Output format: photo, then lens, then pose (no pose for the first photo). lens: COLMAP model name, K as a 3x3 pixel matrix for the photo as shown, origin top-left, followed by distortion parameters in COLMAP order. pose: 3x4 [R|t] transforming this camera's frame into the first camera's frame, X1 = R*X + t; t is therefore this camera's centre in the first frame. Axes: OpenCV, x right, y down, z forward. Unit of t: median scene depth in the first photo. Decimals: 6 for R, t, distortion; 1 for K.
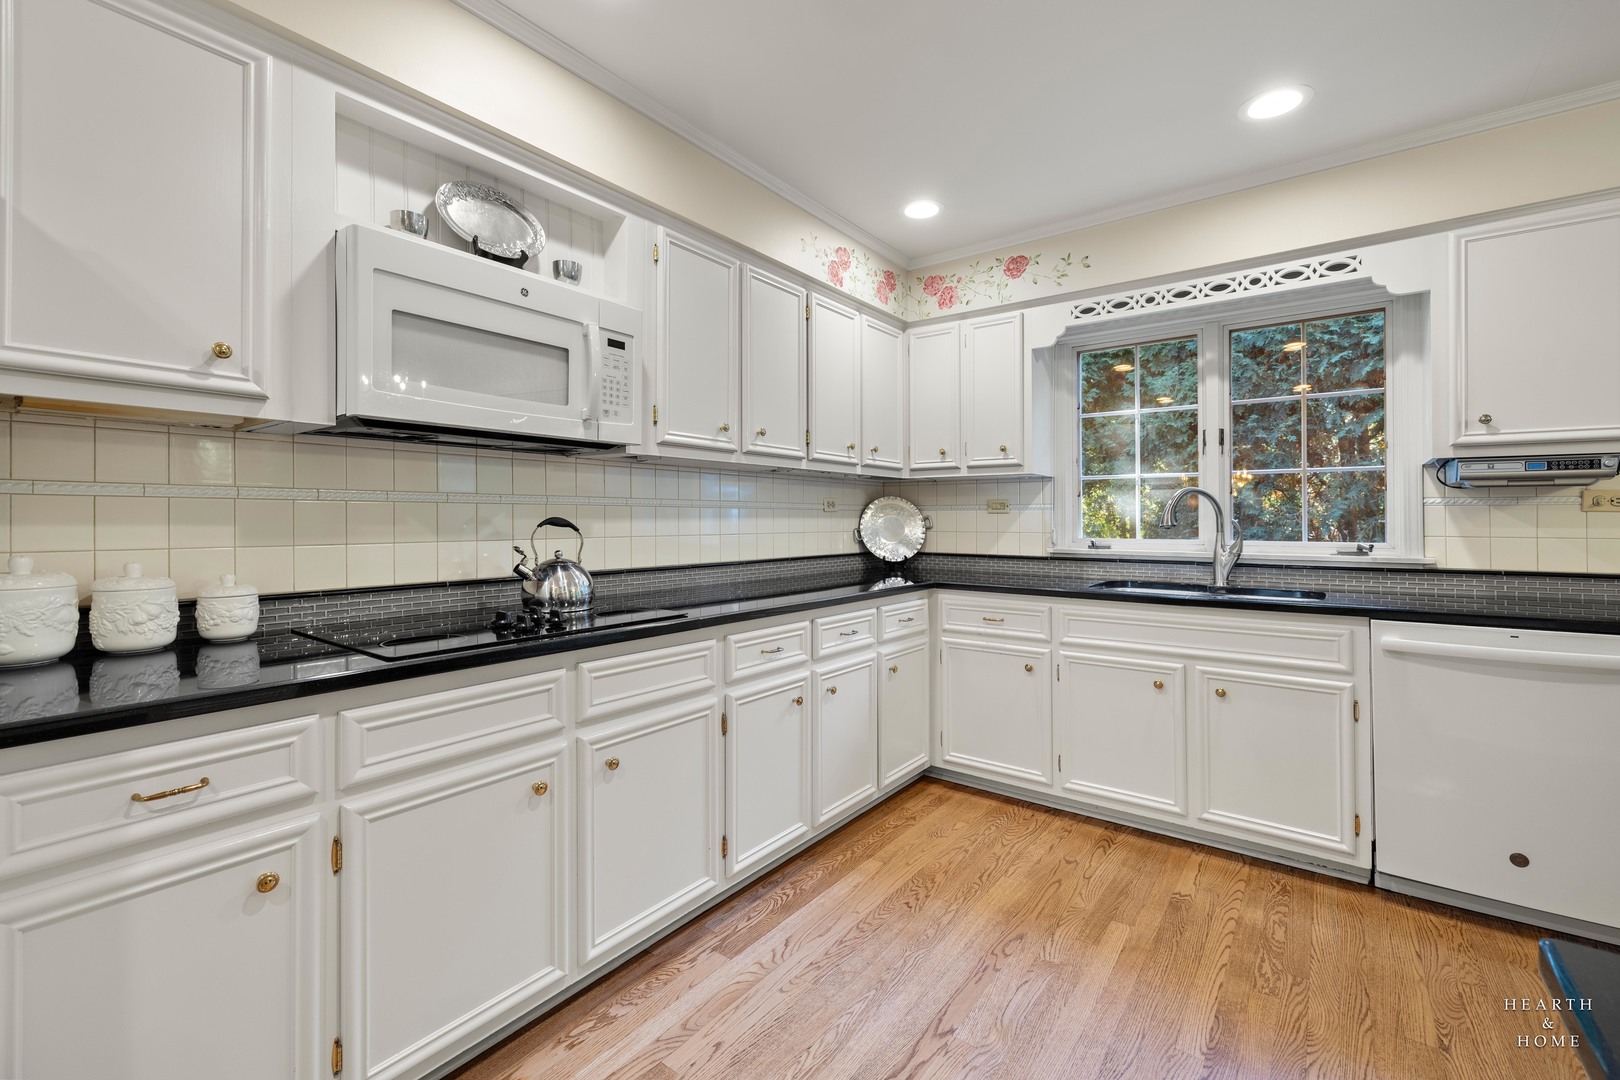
lens RADIAL K [[680.7, 0, 809.1], [0, 680.7, 518.5], [0, 0, 1]] dist [-0.000651, -0.000037]
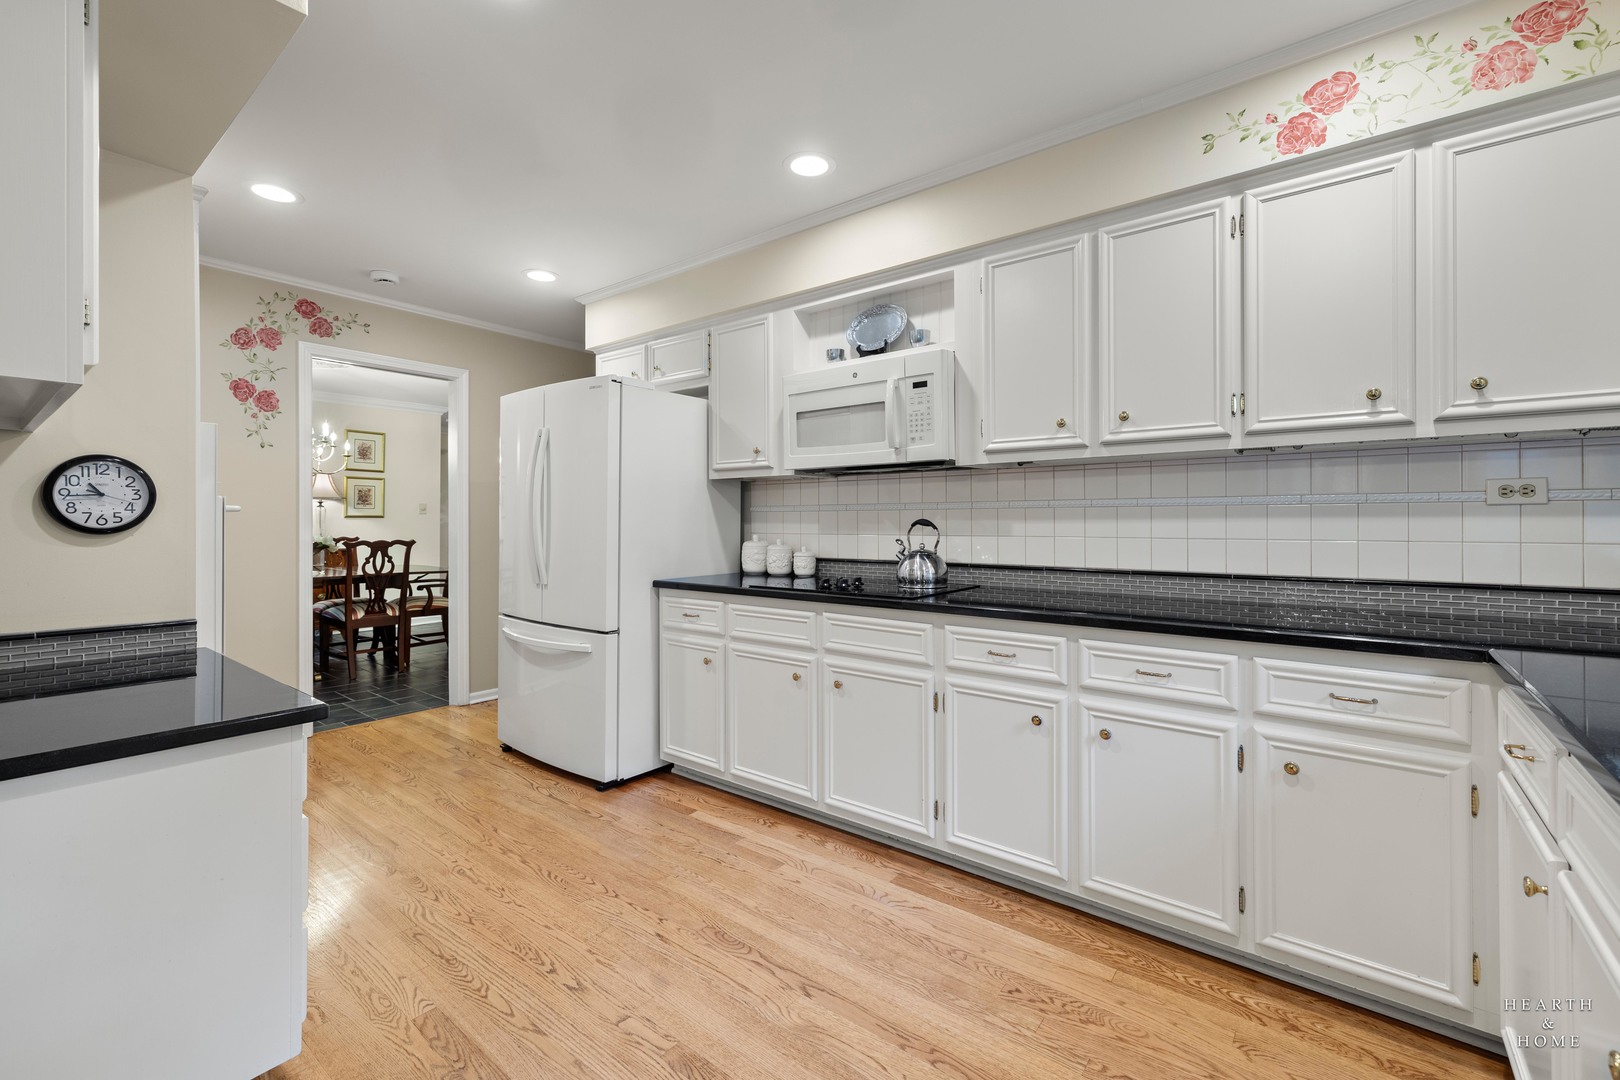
lens RADIAL K [[689.6, 0, 813.1], [0, 689.6, 529.4], [0, 0, 1]] dist [0.001711, 0.000170]
pose [[-0.014976, 0.010246, -0.999835, 0.998984], [0.002446, 0.999945, 0.010211, 0.004343], [0.999885, -0.002293, -0.015000, 0.792555]]
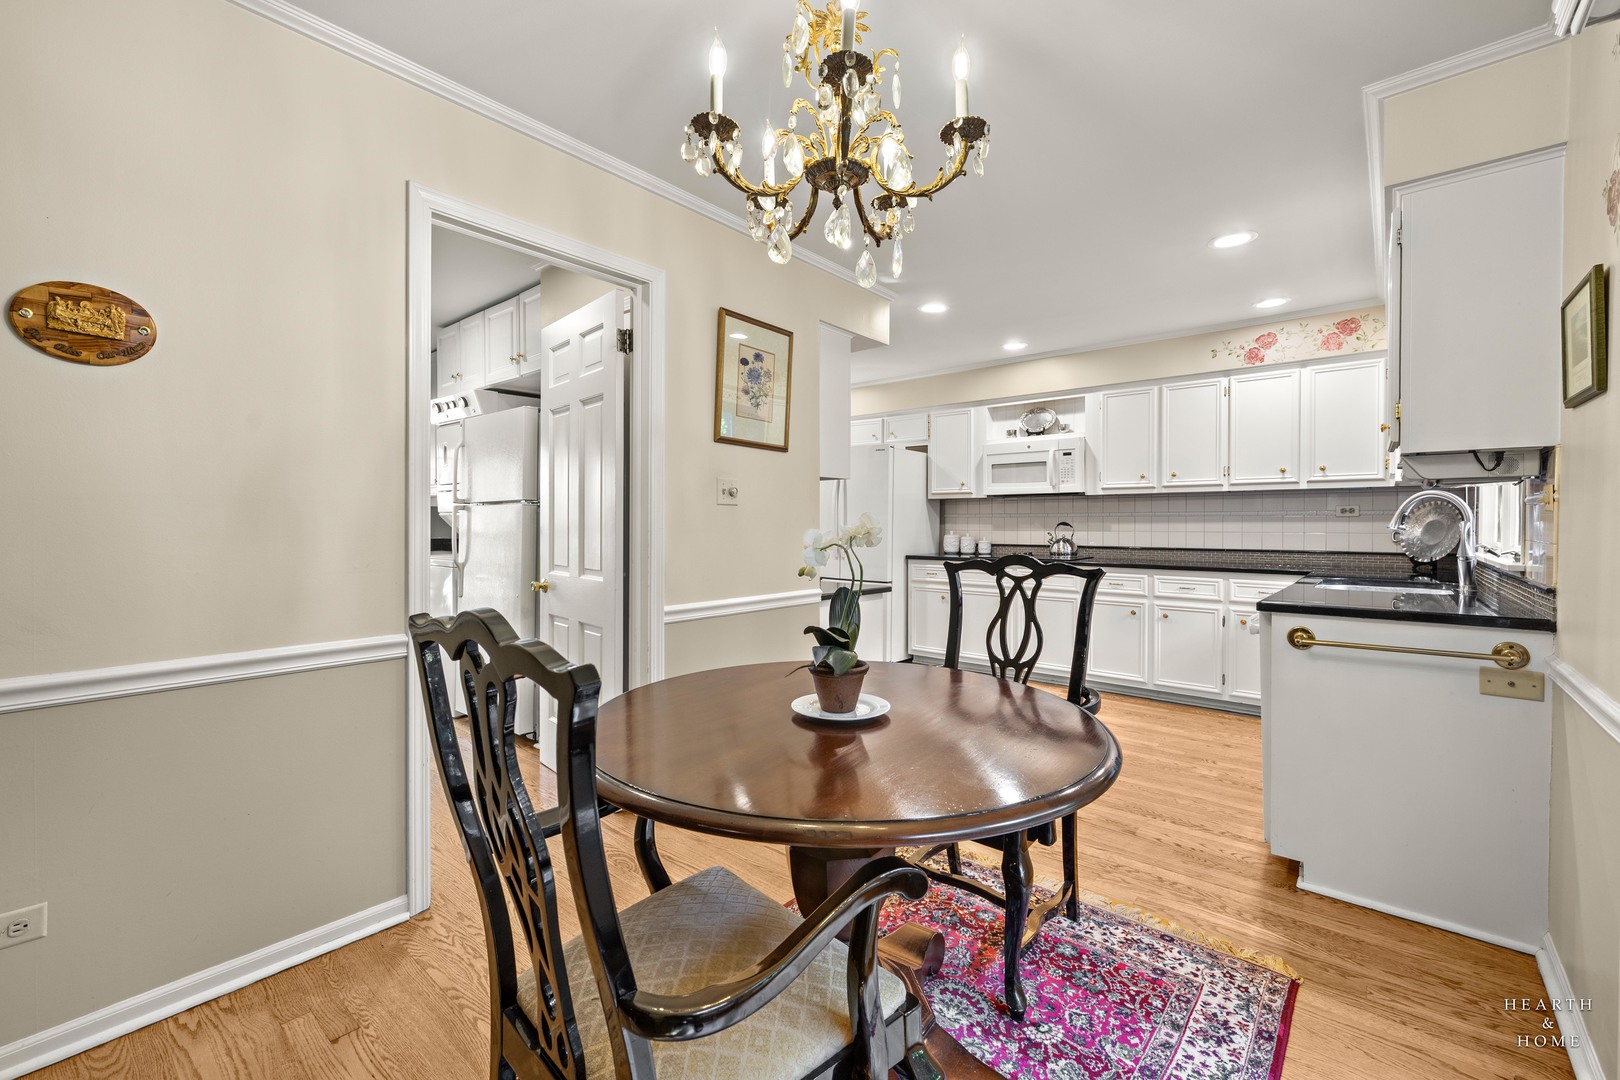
lens RADIAL K [[691.6, 0, 810.0], [0, 691.6, 540.0], [0, 0, 1]] dist [-0.000522, -0.000062]
pose [[-0.045936, 0.020607, -0.998732, 2.278627], [-0.001892, 0.999784, 0.020715, 0.013302], [0.998943, 0.002841, -0.045887, 0.155584]]
